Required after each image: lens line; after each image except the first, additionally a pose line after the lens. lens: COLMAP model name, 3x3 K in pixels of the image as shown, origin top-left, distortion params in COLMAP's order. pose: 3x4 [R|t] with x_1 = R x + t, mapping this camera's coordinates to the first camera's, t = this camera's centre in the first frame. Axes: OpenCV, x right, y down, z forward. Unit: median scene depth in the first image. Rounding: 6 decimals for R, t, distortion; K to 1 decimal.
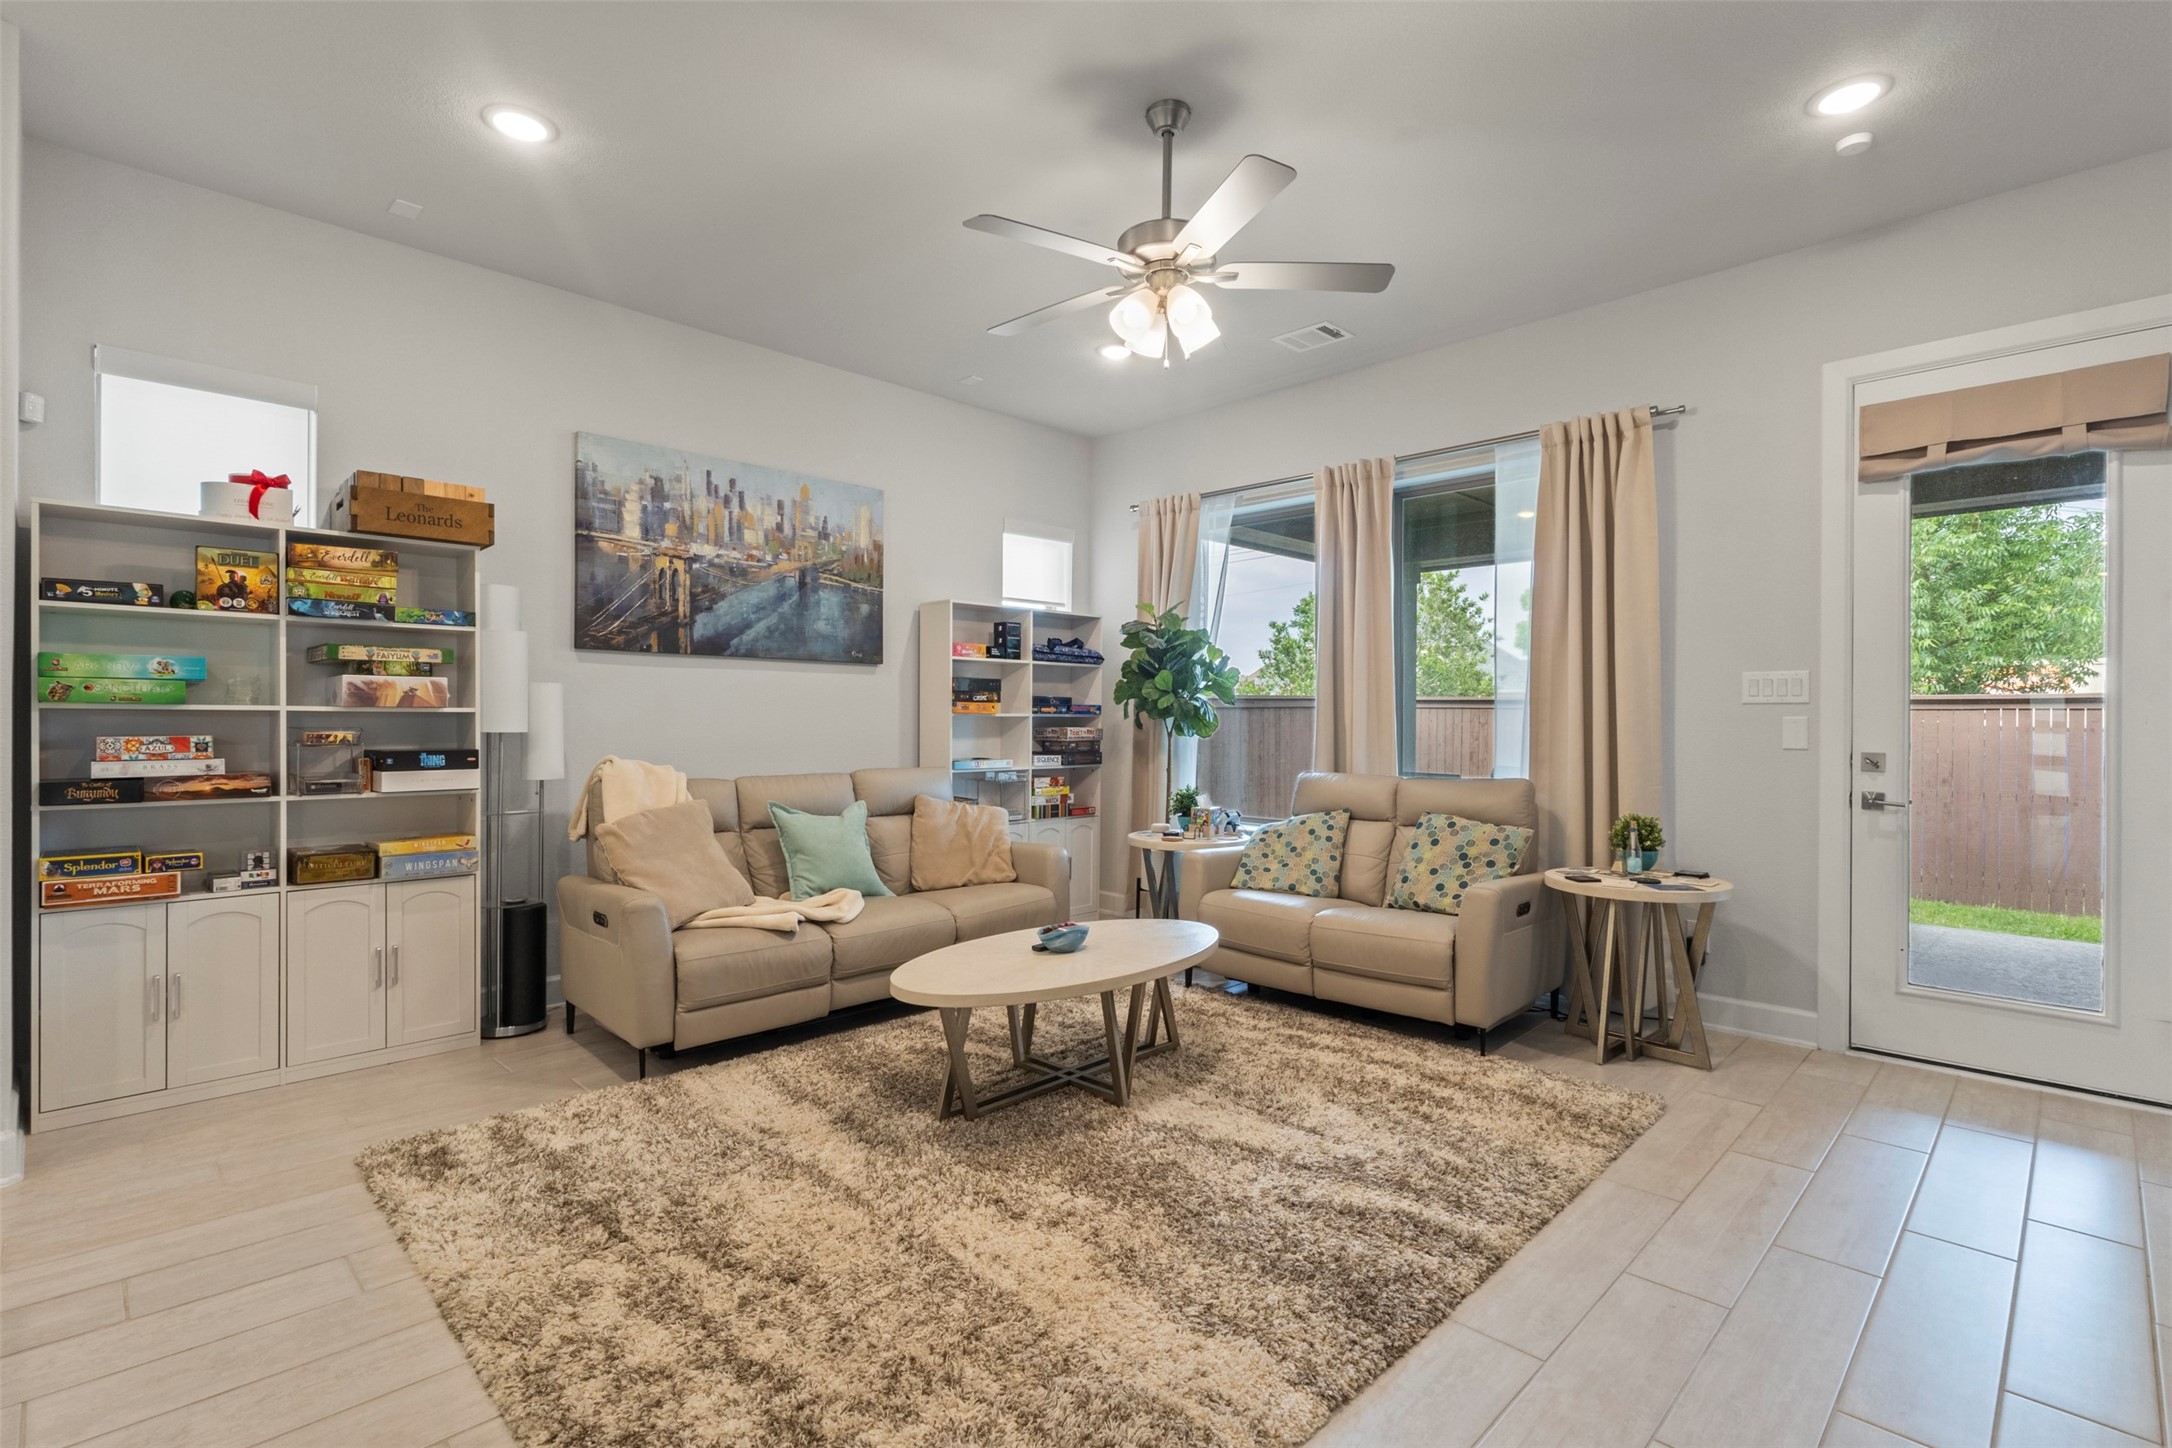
lens RADIAL K [[1001.5, 0, 1080.3], [0, 1001.5, 722.0], [0, 0, 1]] dist [-0.000780, -0.000119]
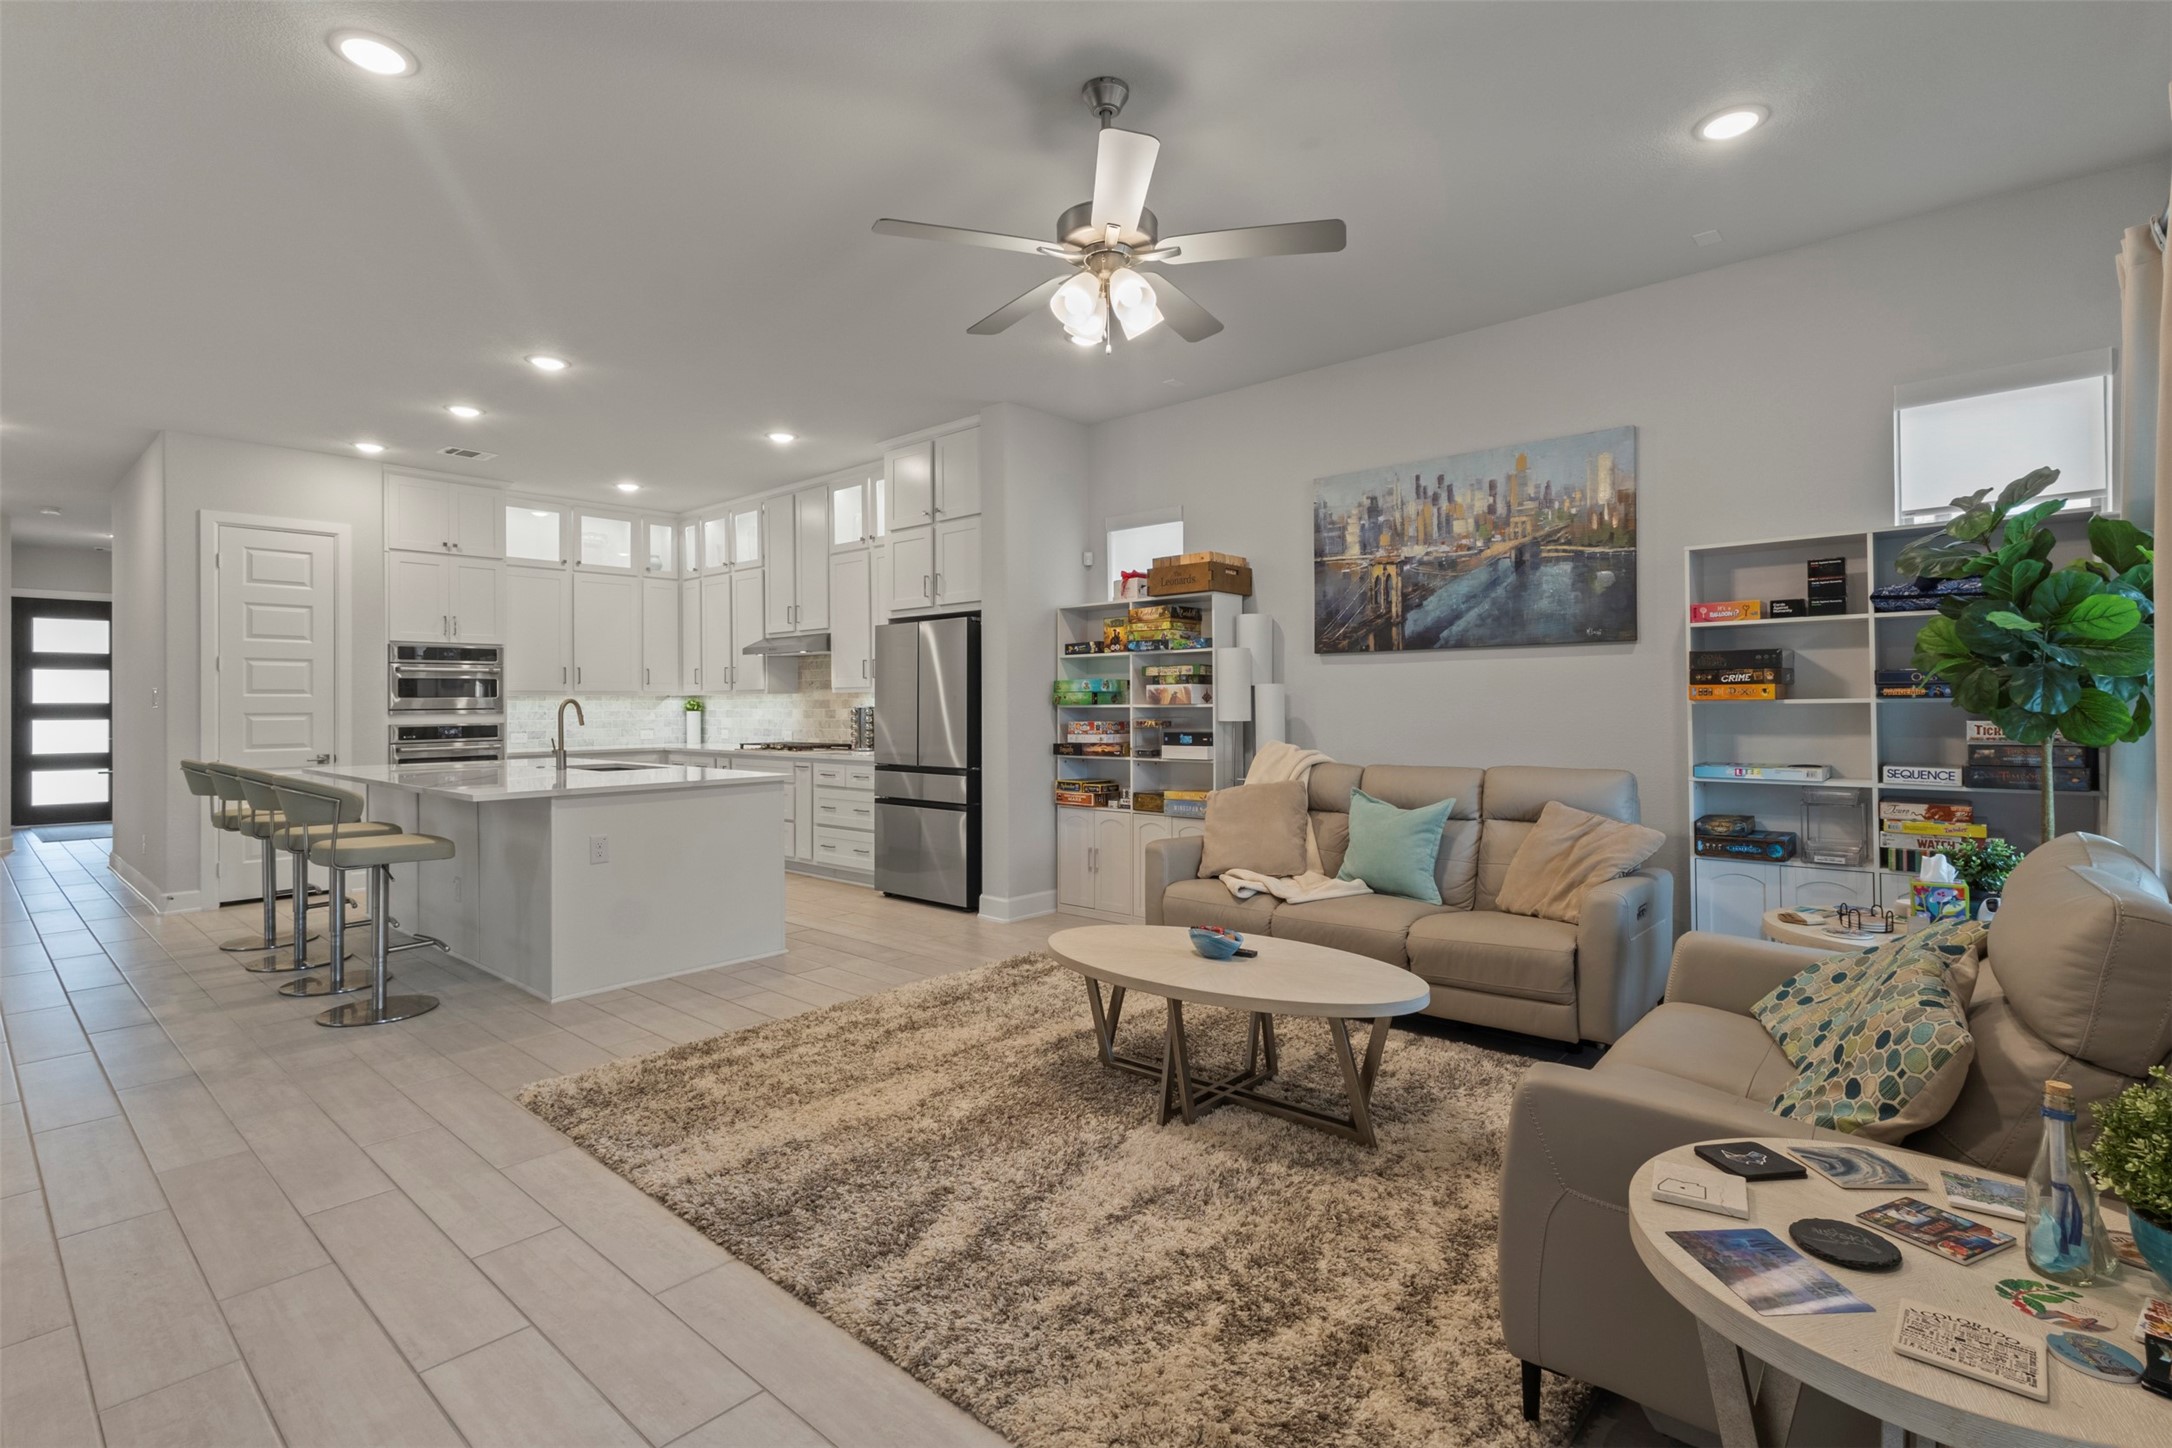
lens RADIAL K [[1018.8, 0, 1091.9], [0, 1018.8, 698.2], [0, 0, 1]] dist [0.001380, -0.000099]
pose [[0.066466, -0.012567, -0.997710, 0.847139], [0.005427, 0.999910, -0.012233, -0.005364], [0.997774, -0.004602, 0.066528, 0.732690]]
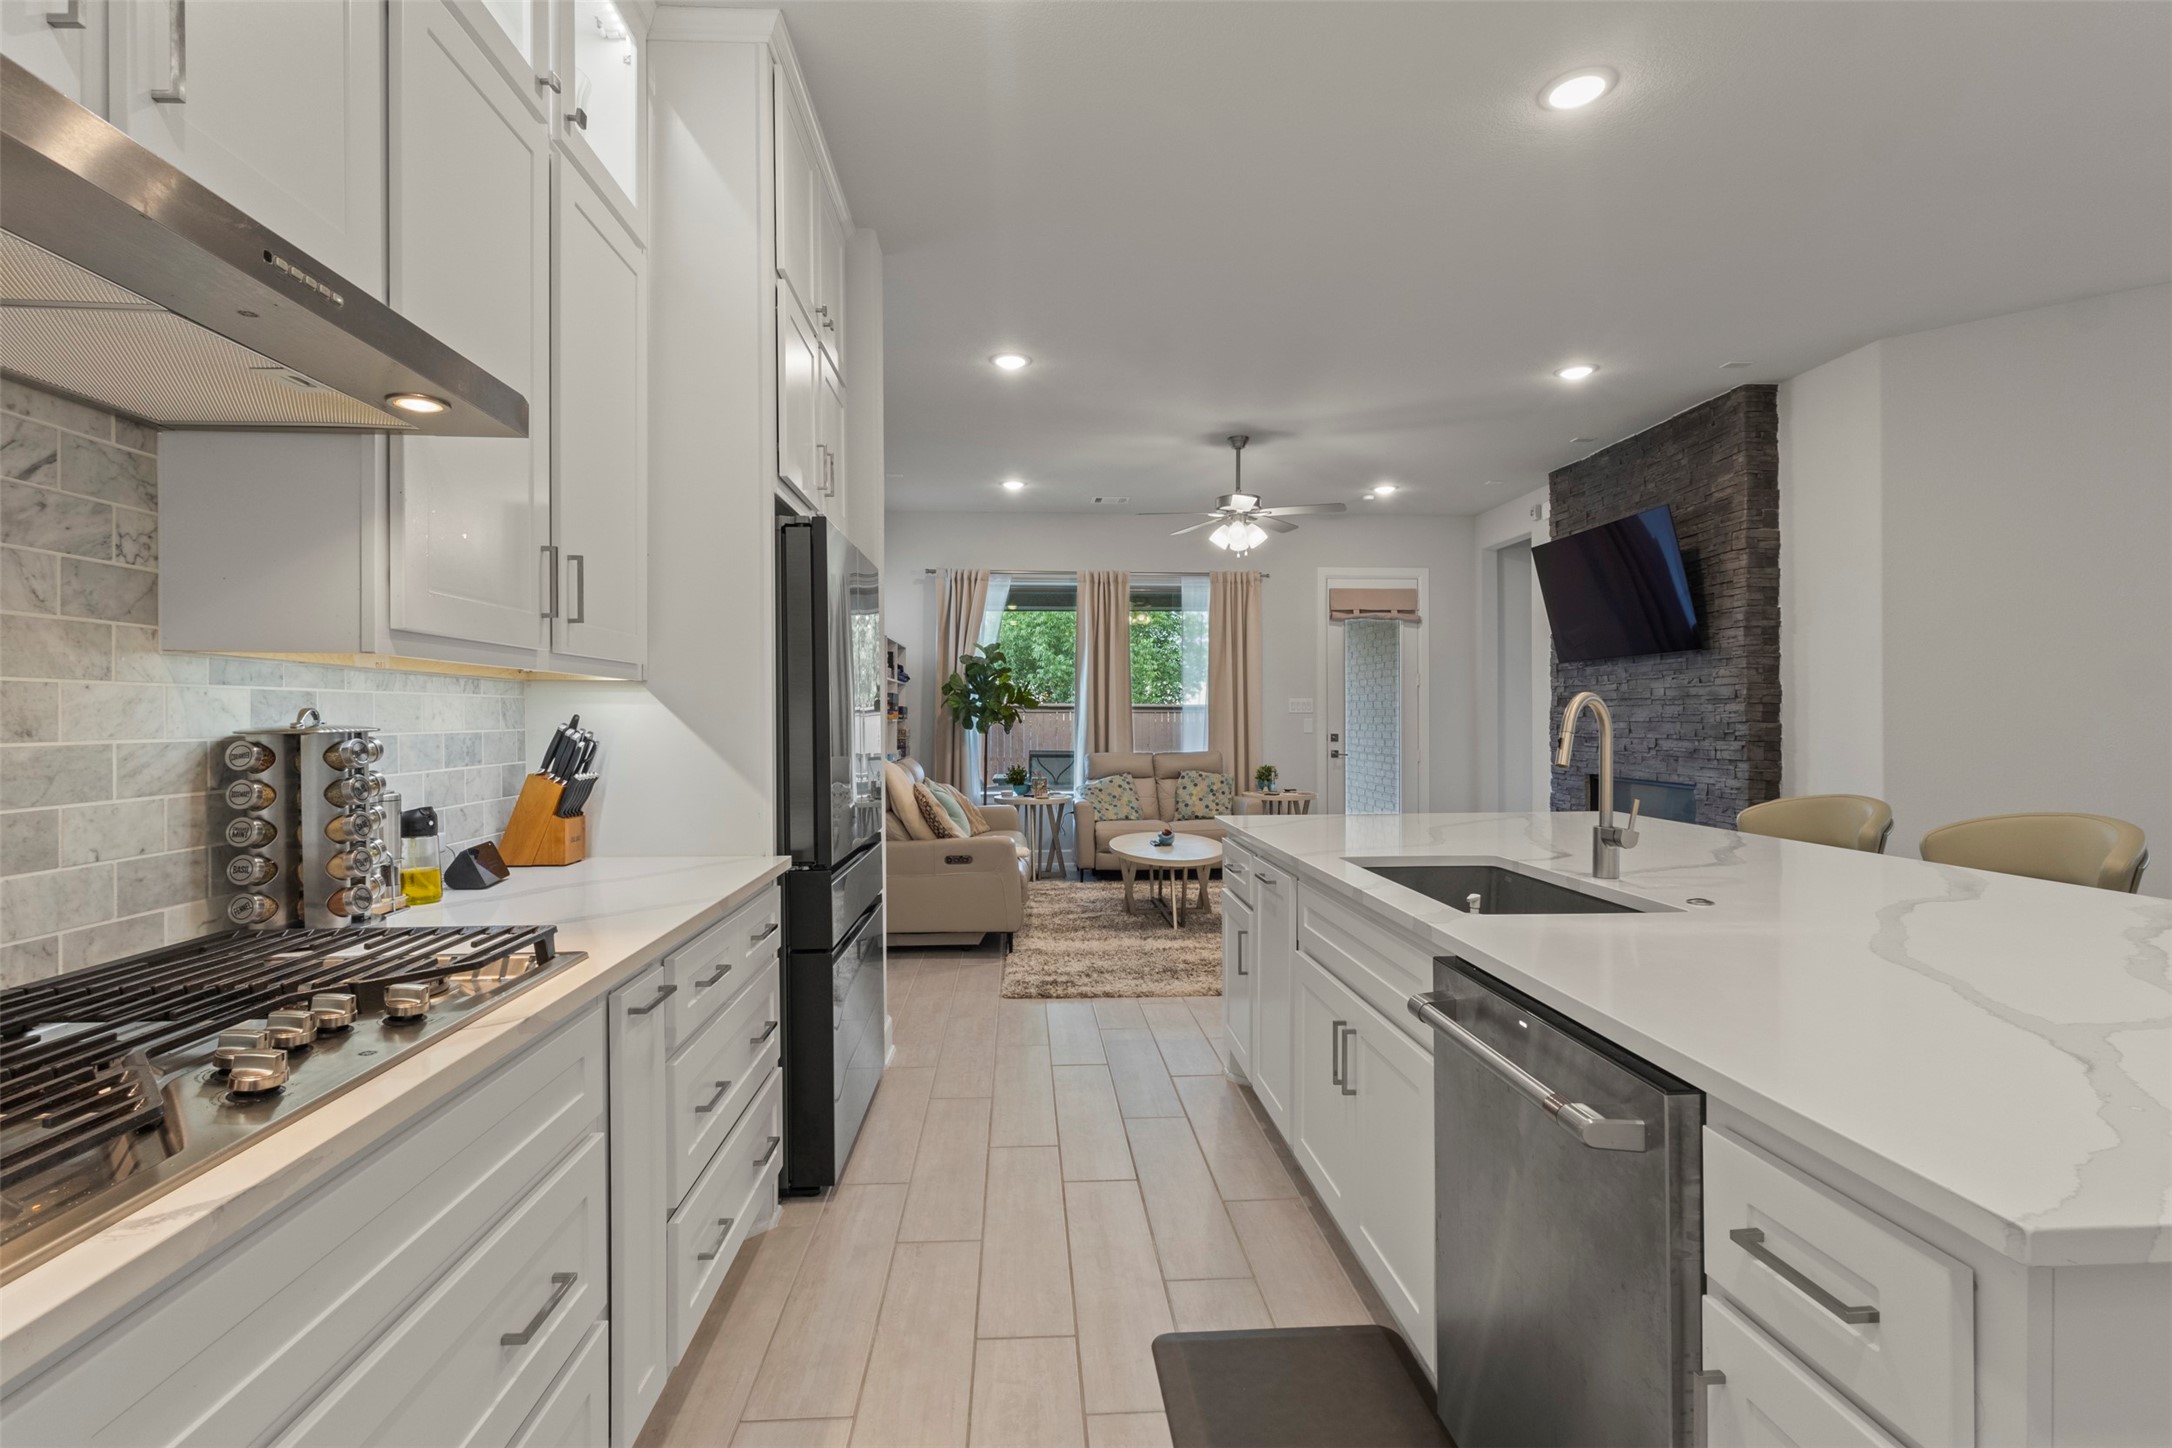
lens RADIAL K [[1001.5, 0, 1080.3], [0, 1001.5, 722.0], [0, 0, 1]] dist [-0.000780, -0.000119]
pose [[0.663469, -0.010607, 0.748129, -1.389295], [0.008174, 0.999943, 0.006928, -0.018425], [-0.748159, 0.001518, 0.663518, -0.130460]]
